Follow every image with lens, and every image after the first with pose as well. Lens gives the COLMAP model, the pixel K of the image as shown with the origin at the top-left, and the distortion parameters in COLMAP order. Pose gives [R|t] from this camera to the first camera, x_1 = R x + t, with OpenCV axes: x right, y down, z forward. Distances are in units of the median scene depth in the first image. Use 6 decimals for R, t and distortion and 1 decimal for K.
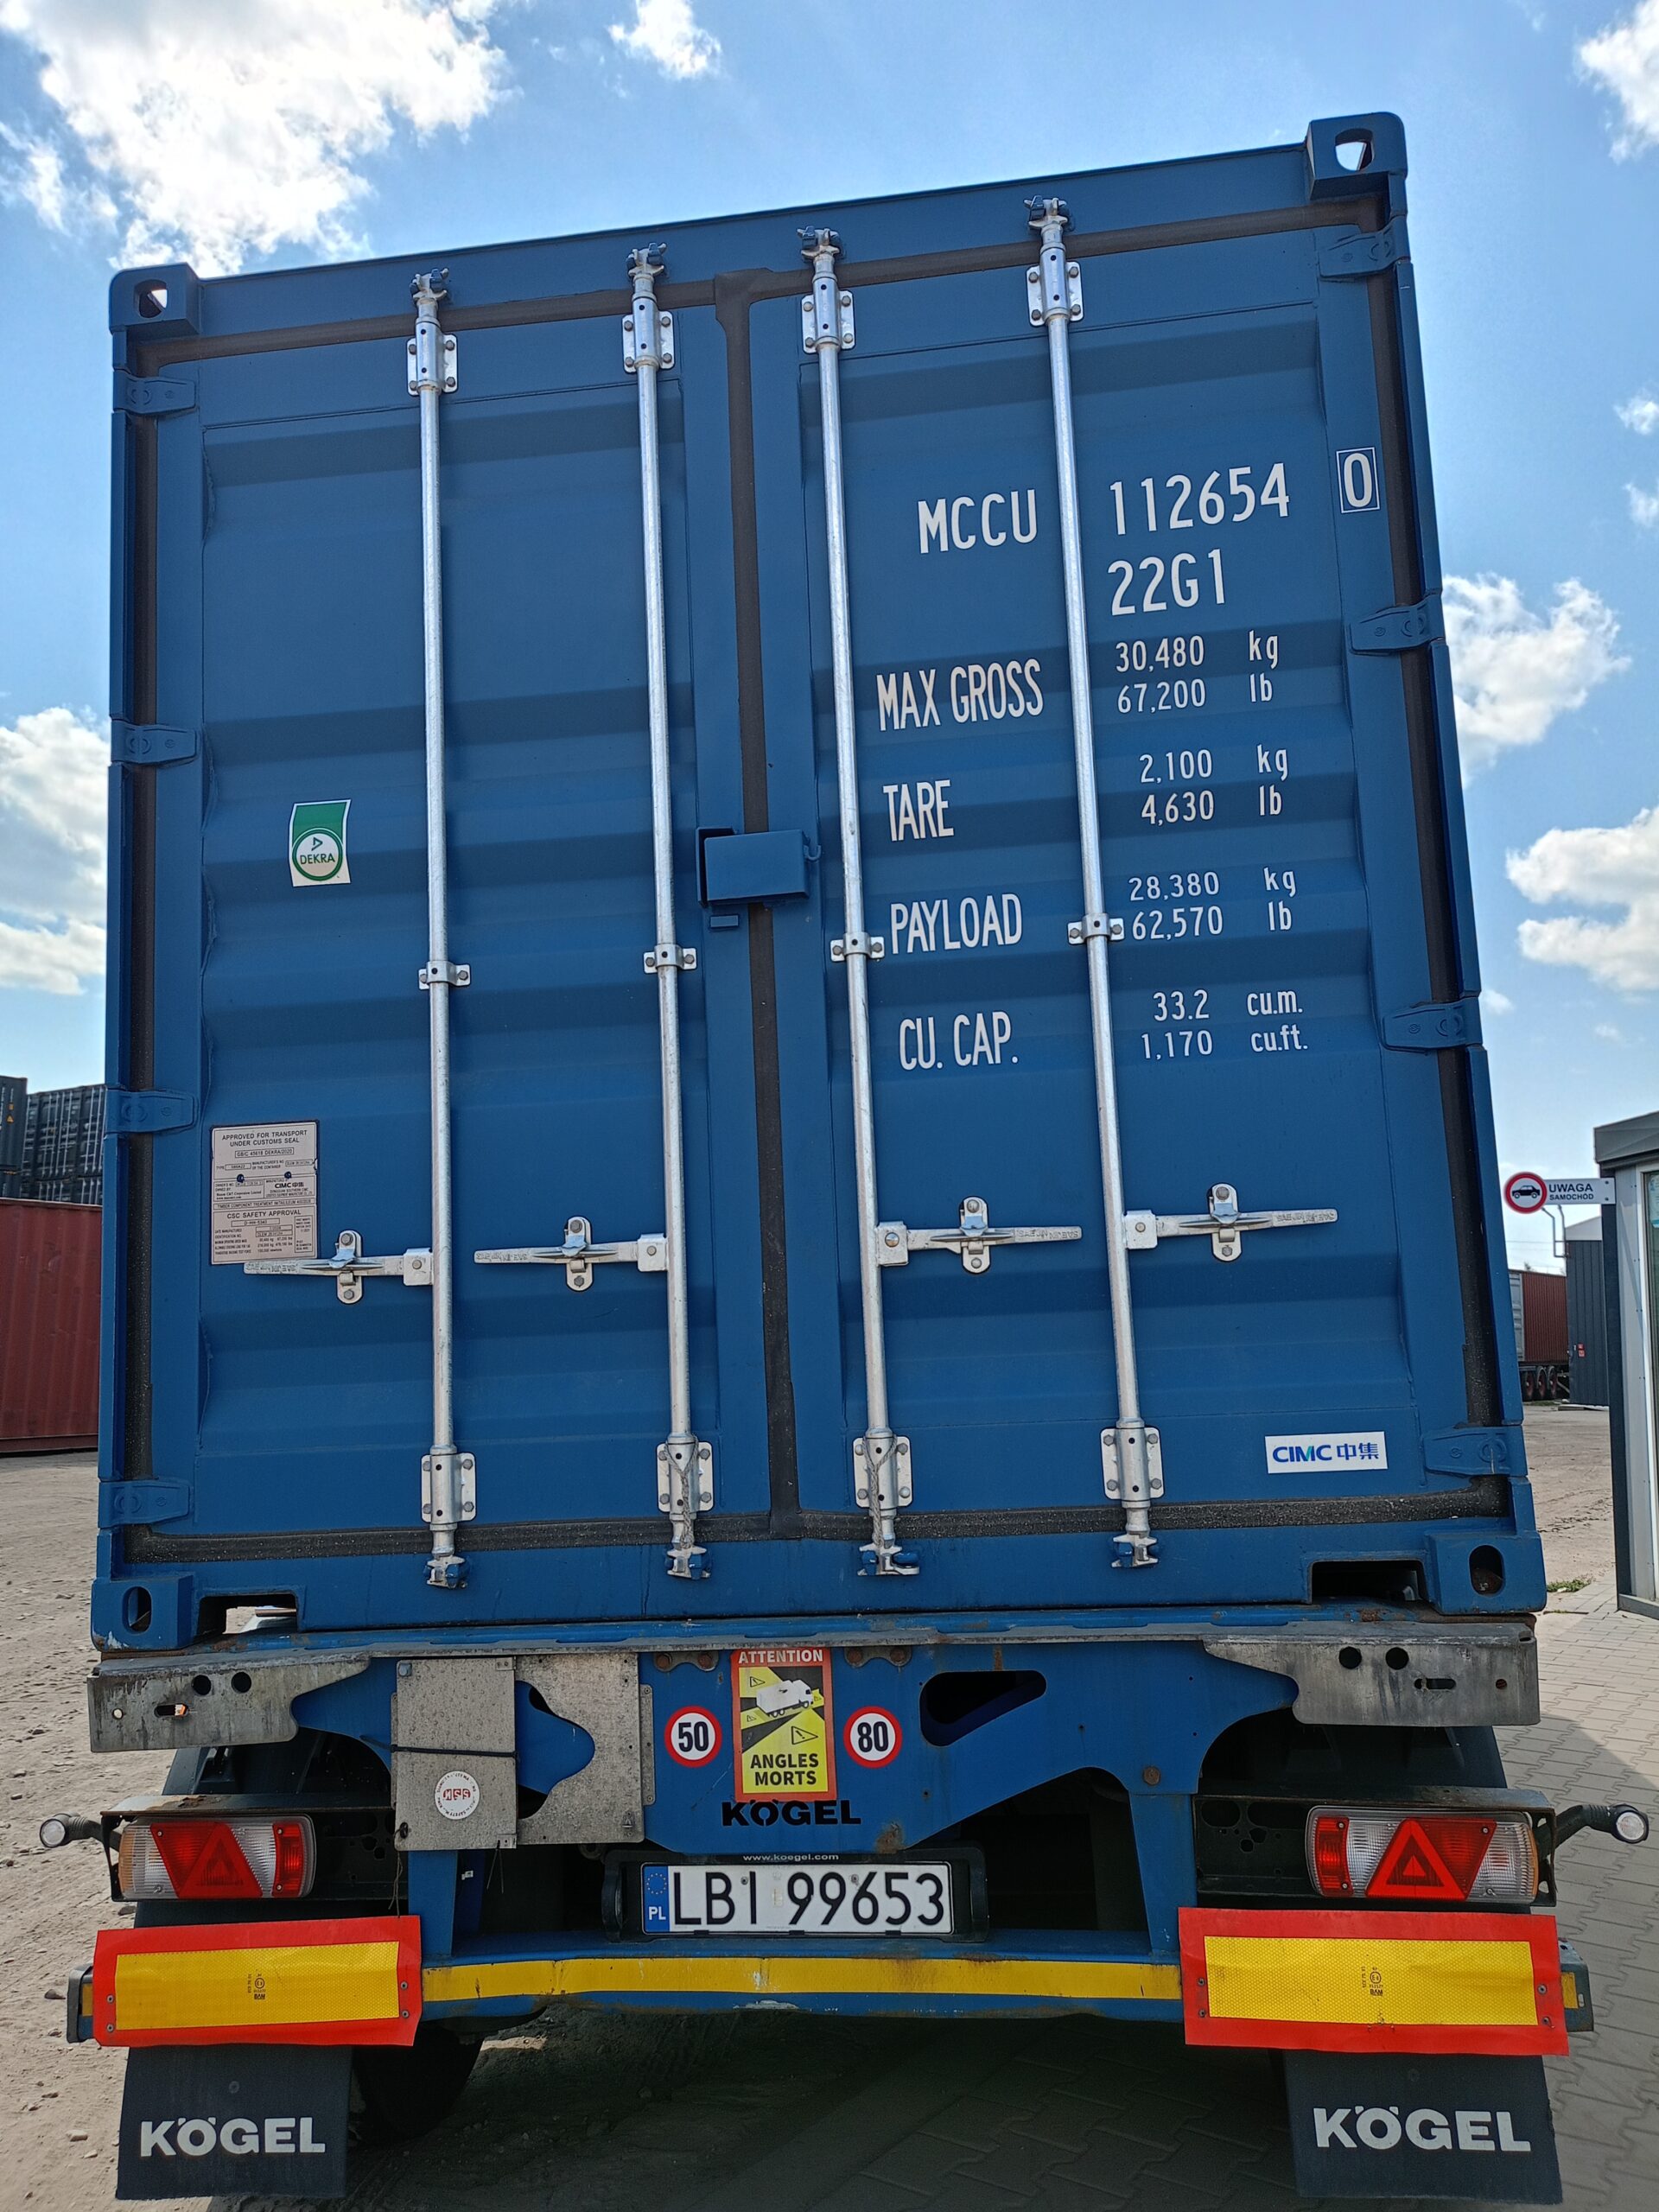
lens RADIAL K [[1662.2, 0, 828.4], [0, 1662.2, 1117.3], [0, 0, 1]] dist [0.029660, -0.018935]
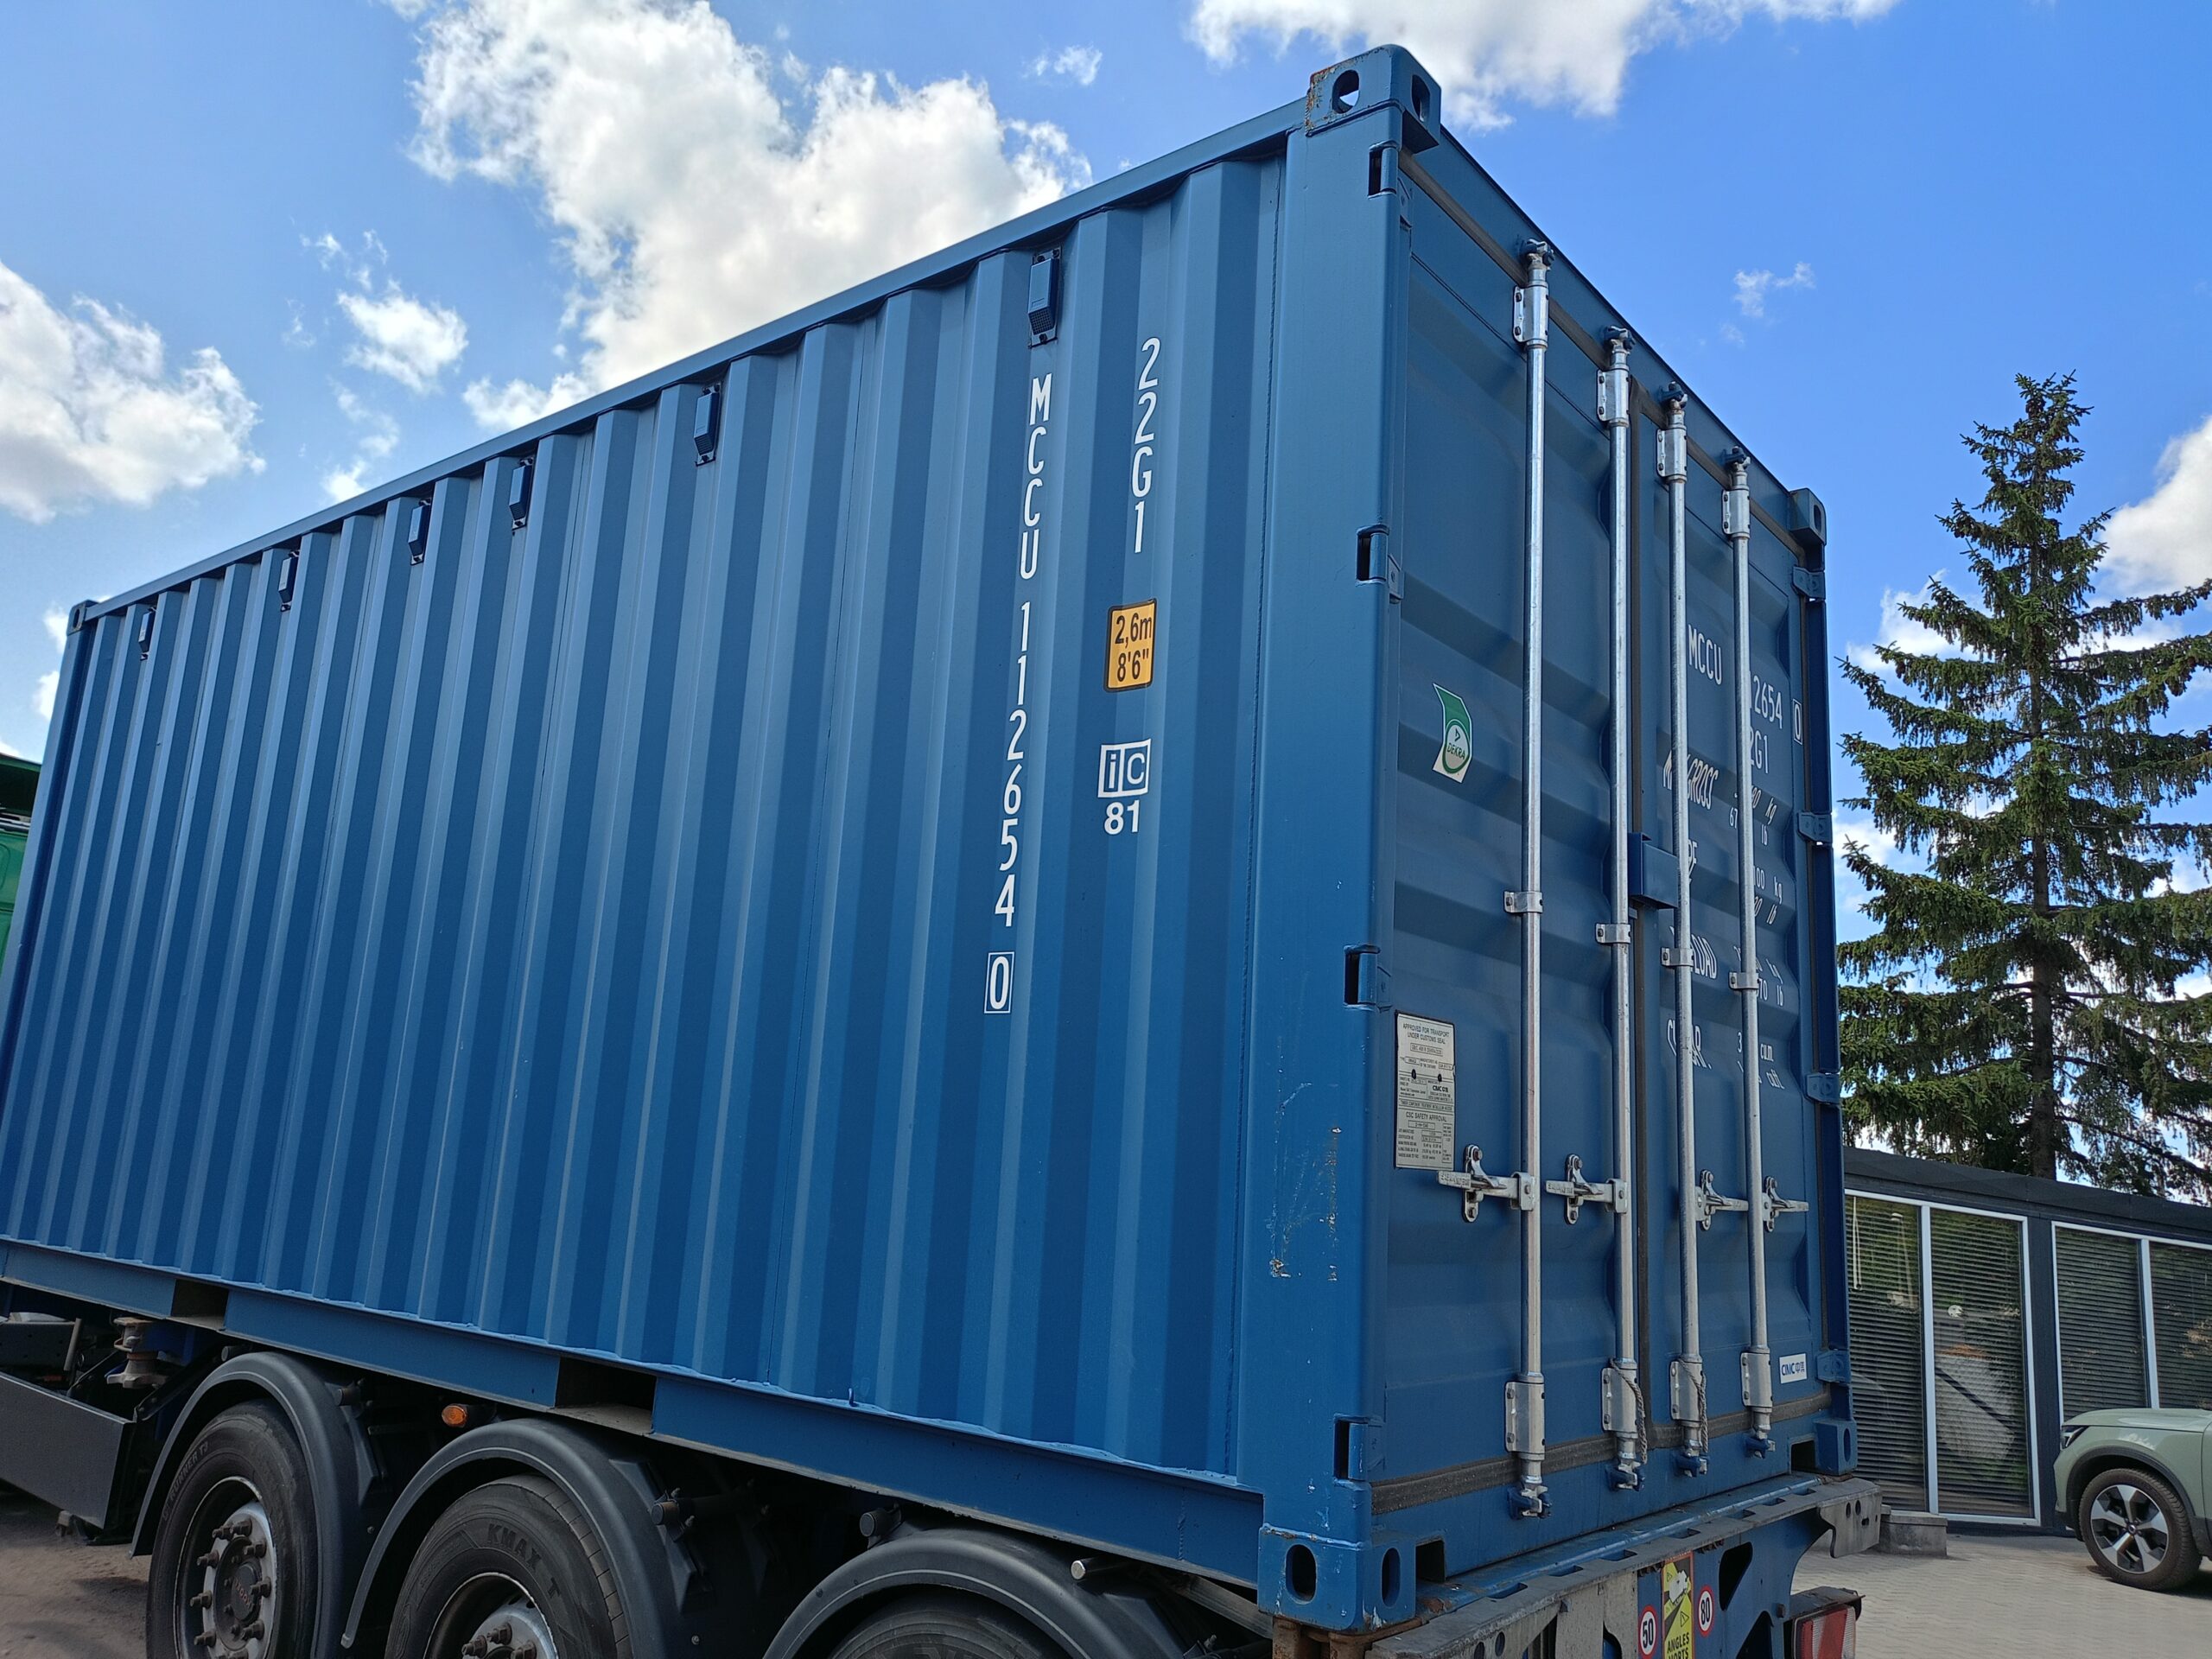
lens RADIAL K [[1663.3, 0, 1106.0], [0, 1663.3, 829.5], [0, 0, 1]] dist [0.090643, -0.137059]
pose [[0.530314, 0.239651, 0.813225, -1.336742], [-0.190465, 0.968374, -0.161168, 0.094885], [-0.826130, -0.069421, 0.559187, 0.692718]]
